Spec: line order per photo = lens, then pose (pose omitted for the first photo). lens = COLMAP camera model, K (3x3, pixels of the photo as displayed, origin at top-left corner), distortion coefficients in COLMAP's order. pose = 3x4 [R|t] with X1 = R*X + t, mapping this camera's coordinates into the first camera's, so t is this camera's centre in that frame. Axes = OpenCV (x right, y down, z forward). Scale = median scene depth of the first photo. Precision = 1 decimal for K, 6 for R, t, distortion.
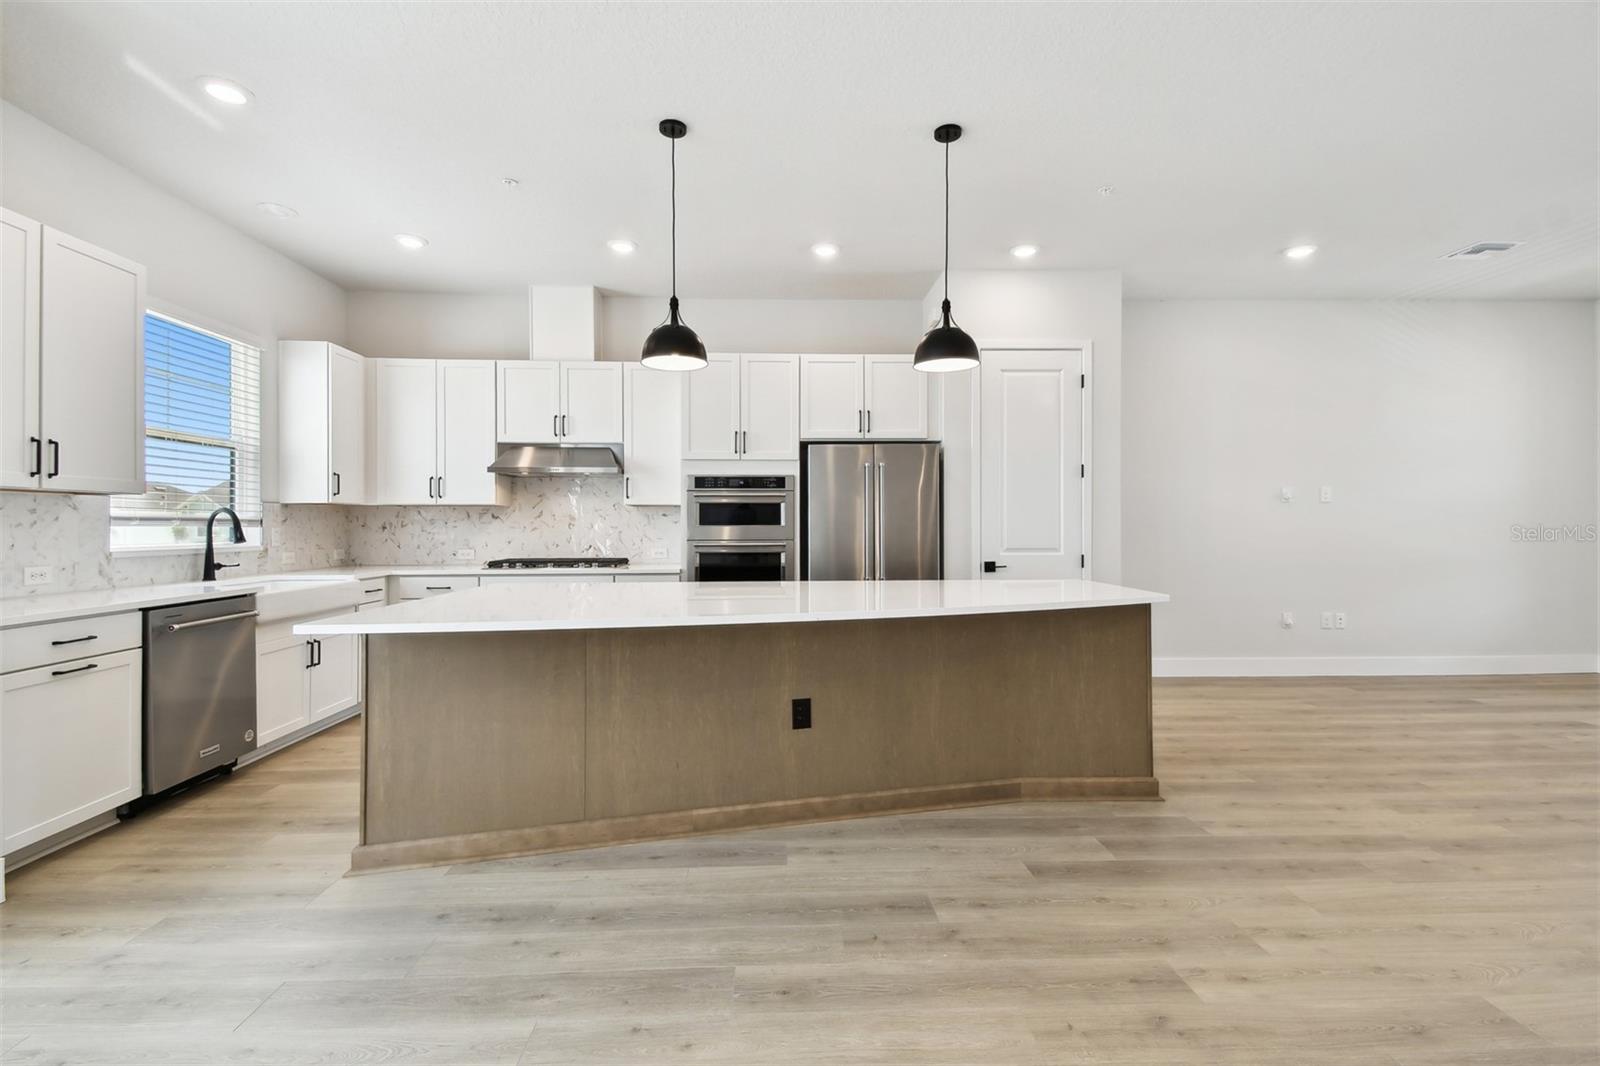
lens RADIAL K [[709.7, 0, 799.5], [0, 709.7, 522.3], [0, 0, 1]] dist [0.041966, -0.020156]
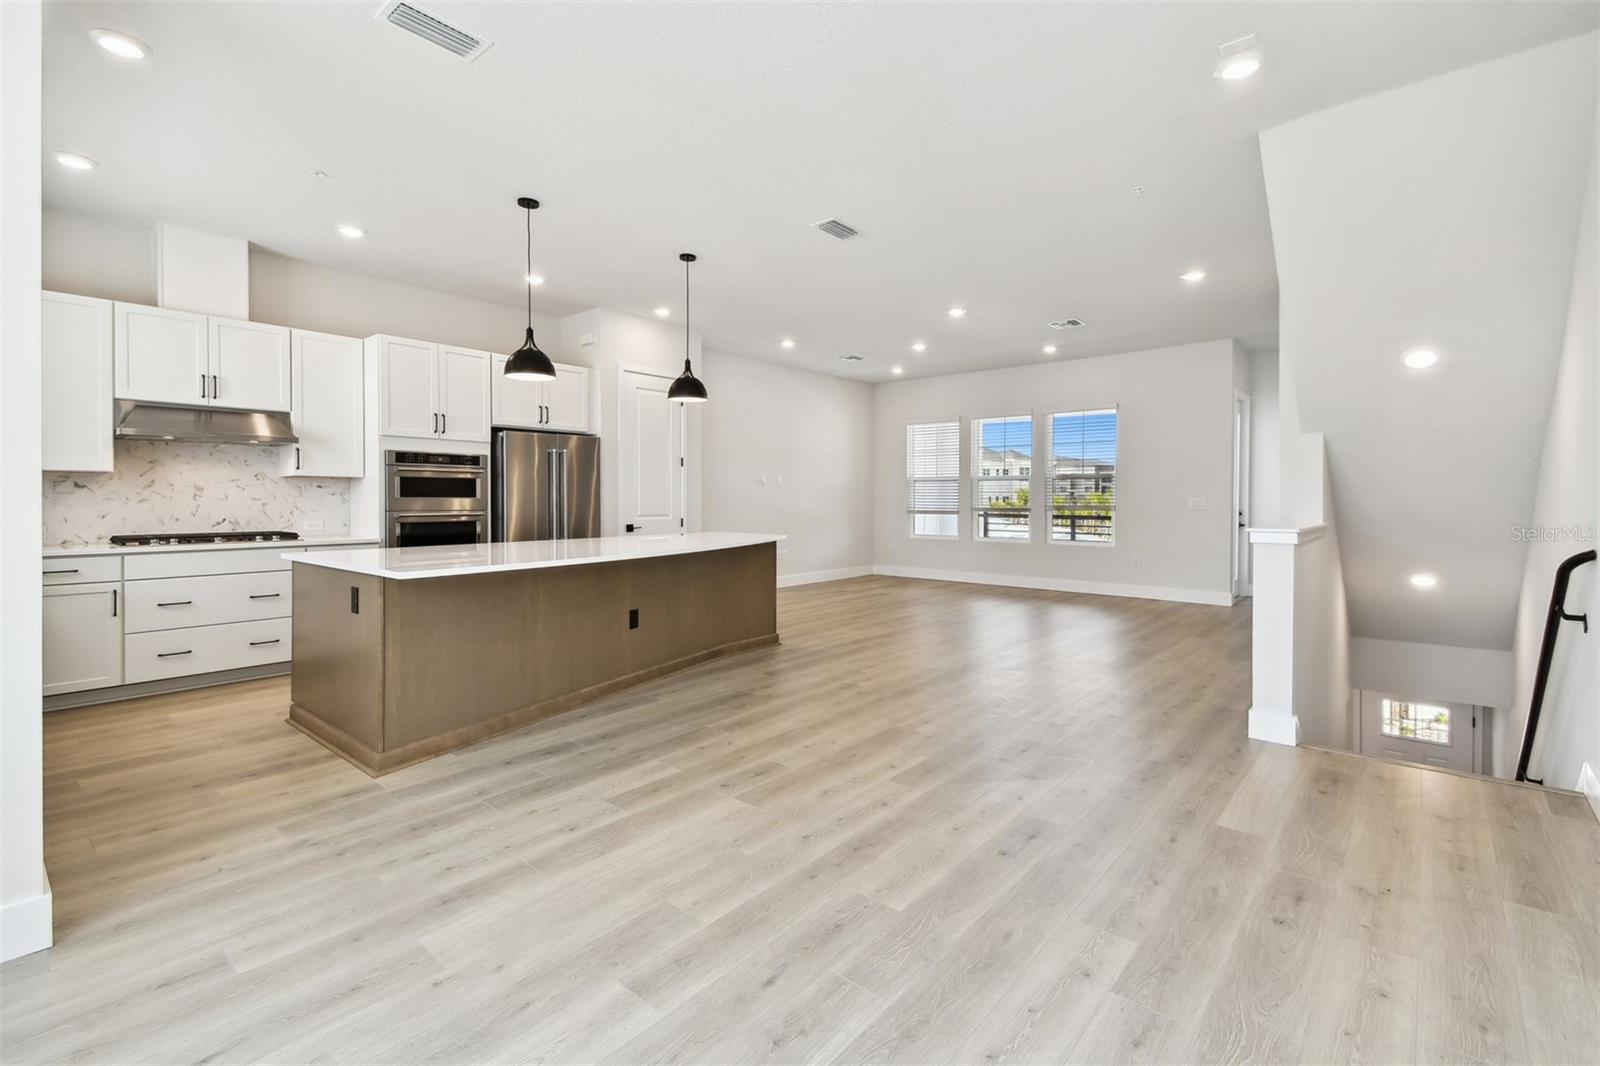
lens RADIAL K [[709.7, 0, 806.8], [0, 709.7, 506.3], [0, 0, 1]] dist [0.041966, -0.020156]
pose [[0.676383, -0.005435, 0.736530, -0.549804], [-0.006833, 0.999883, 0.013653, -0.001005], [-0.736518, -0.014267, 0.676267, -0.205465]]
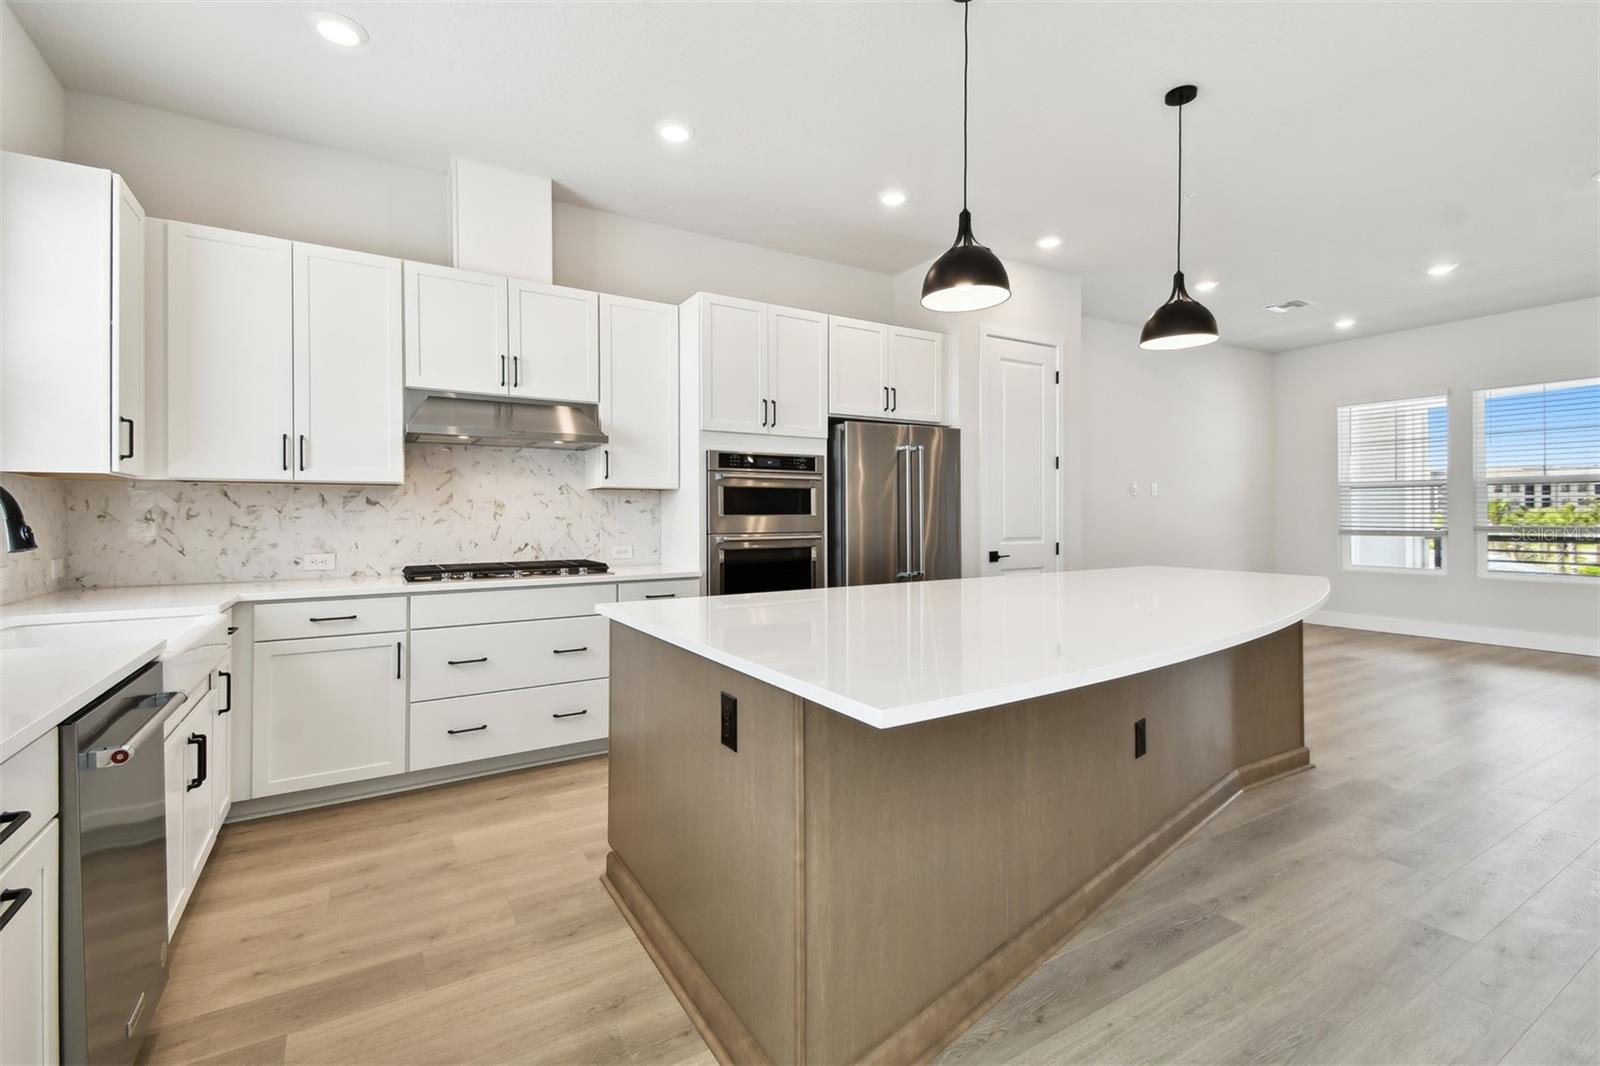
lens RADIAL K [[709.7, 0, 802.9], [0, 709.7, 513.7], [0, 0, 1]] dist [0.041966, -0.020156]
pose [[0.872674, -0.000189, 0.488303, -0.467400], [-0.000681, 0.999998, 0.001603, 0.001744], [-0.488302, -0.001732, 0.872673, 0.282188]]
